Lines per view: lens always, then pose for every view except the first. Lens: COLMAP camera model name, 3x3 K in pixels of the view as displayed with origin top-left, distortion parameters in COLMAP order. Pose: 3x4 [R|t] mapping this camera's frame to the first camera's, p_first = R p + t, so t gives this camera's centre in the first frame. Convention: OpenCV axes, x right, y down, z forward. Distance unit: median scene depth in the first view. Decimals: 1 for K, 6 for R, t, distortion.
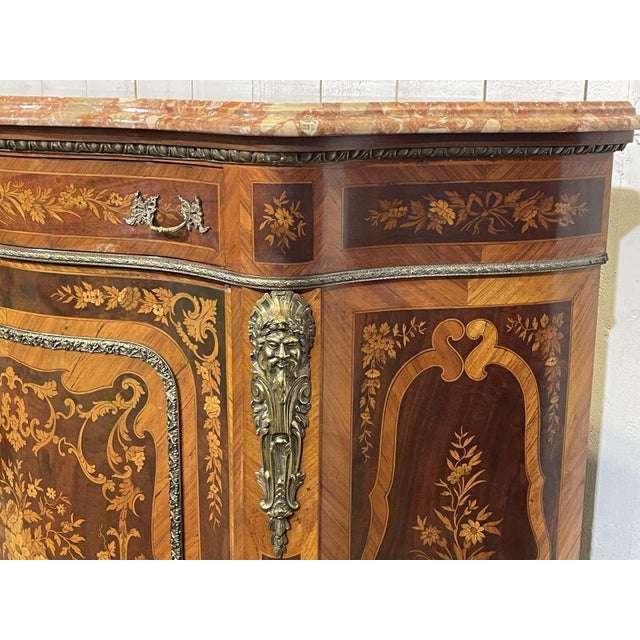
lens RADIAL K [[1017.7, 0, 299.7], [0, 1017.7, 318.6], [0, 0, 1]] dist [0.093177, 0.000000]
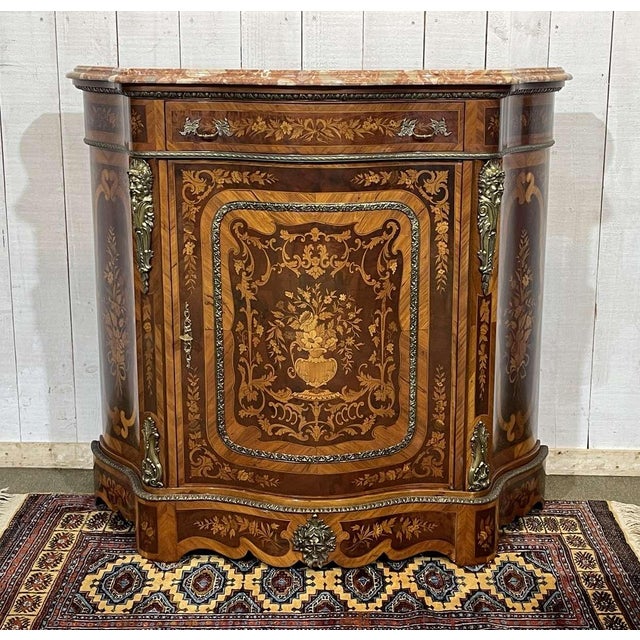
lens RADIAL K [[1176.3, 0, 333.6], [0, 1176.3, 317.1], [0, 0, 1]] dist [0.075084, 0.000000]
pose [[0.767609, -0.146363, 0.623982, -1.624126], [0.153254, 0.987249, 0.043043, 0.123047], [-0.622326, 0.062587, 0.780252, -0.596202]]
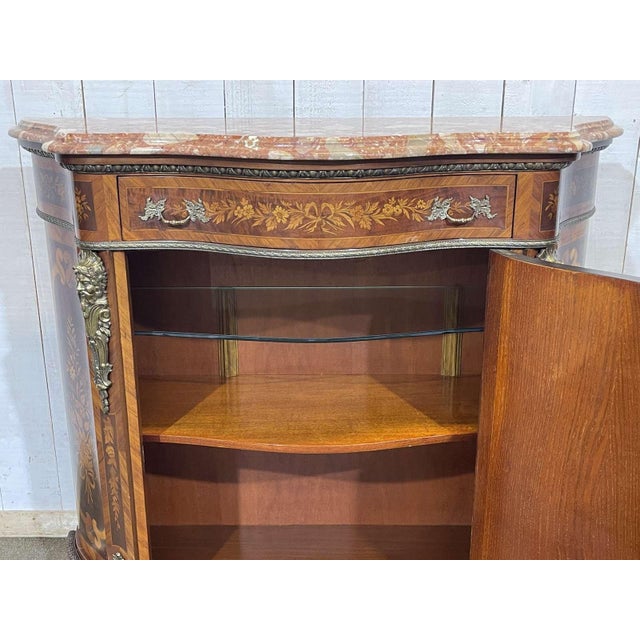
lens RADIAL K [[788.4, 0, 318.9], [0, 788.4, 319.3], [0, 0, 1]] dist [0.038878, 0.000000]
pose [[0.754778, -0.207289, 0.622368, -0.974931], [0.160675, 0.978279, 0.130972, -0.122547], [-0.635999, 0.001144, 0.771689, 0.228961]]
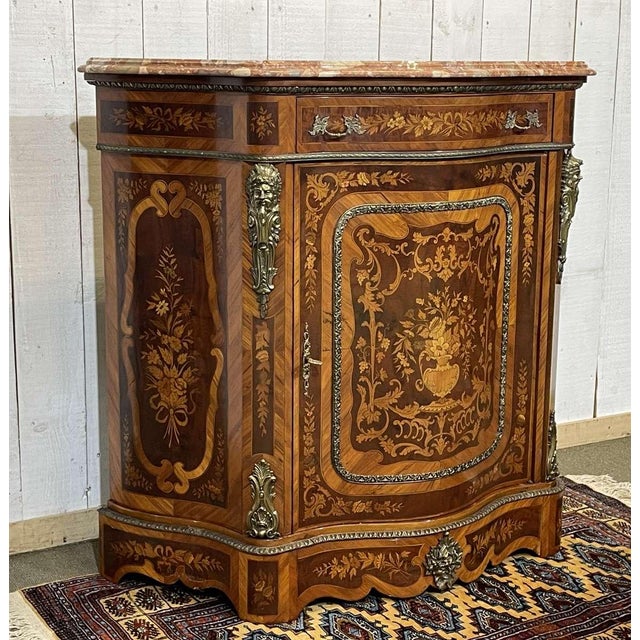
lens RADIAL K [[1237.9, 0, 319.3], [0, 1237.9, 310.6], [0, 0, 1]] dist [0.068486, 0.000000]
pose [[0.318662, -0.193905, 0.927823, -2.358177], [0.218746, 0.967474, 0.127063, -0.128998], [-0.922282, 0.162467, 0.350713, 0.552857]]
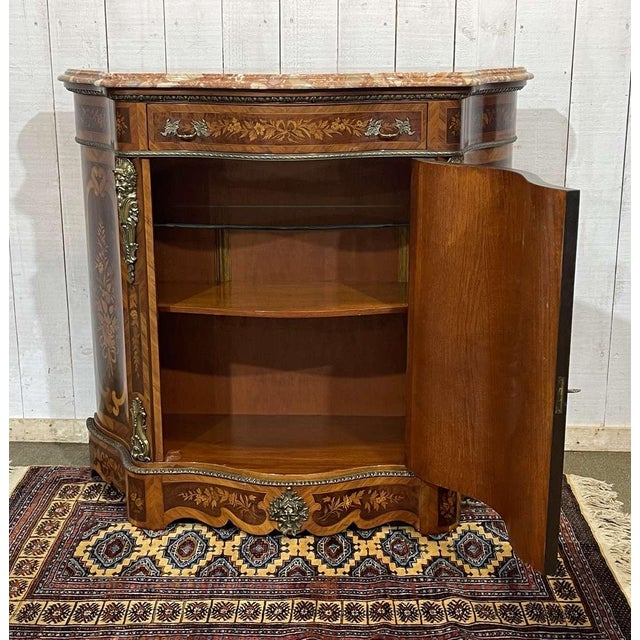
lens RADIAL K [[1122.2, 0, 305.5], [0, 1122.2, 344.8], [0, 0, 1]] dist [0.080728, 0.000000]
pose [[0.784356, -0.174835, 0.595162, -1.608937], [0.155748, 0.984230, 0.083870, 0.106775], [-0.600440, 0.026911, 0.799217, -0.681287]]
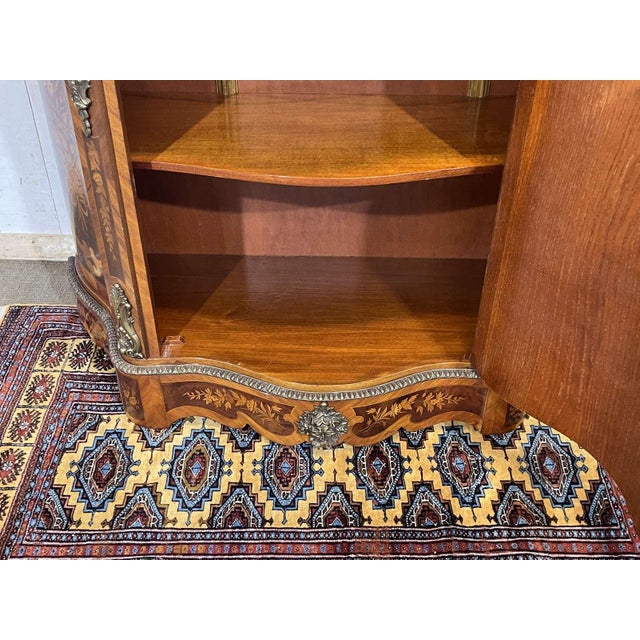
lens RADIAL K [[788.4, 0, 318.0], [0, 788.4, 328.6], [0, 0, 1]] dist [0.038878, 0.000000]
pose [[0.768377, -0.401191, 0.498641, -0.902296], [0.150143, 0.870384, 0.468923, -0.107444], [-0.622137, -0.285442, 0.729019, 0.311338]]
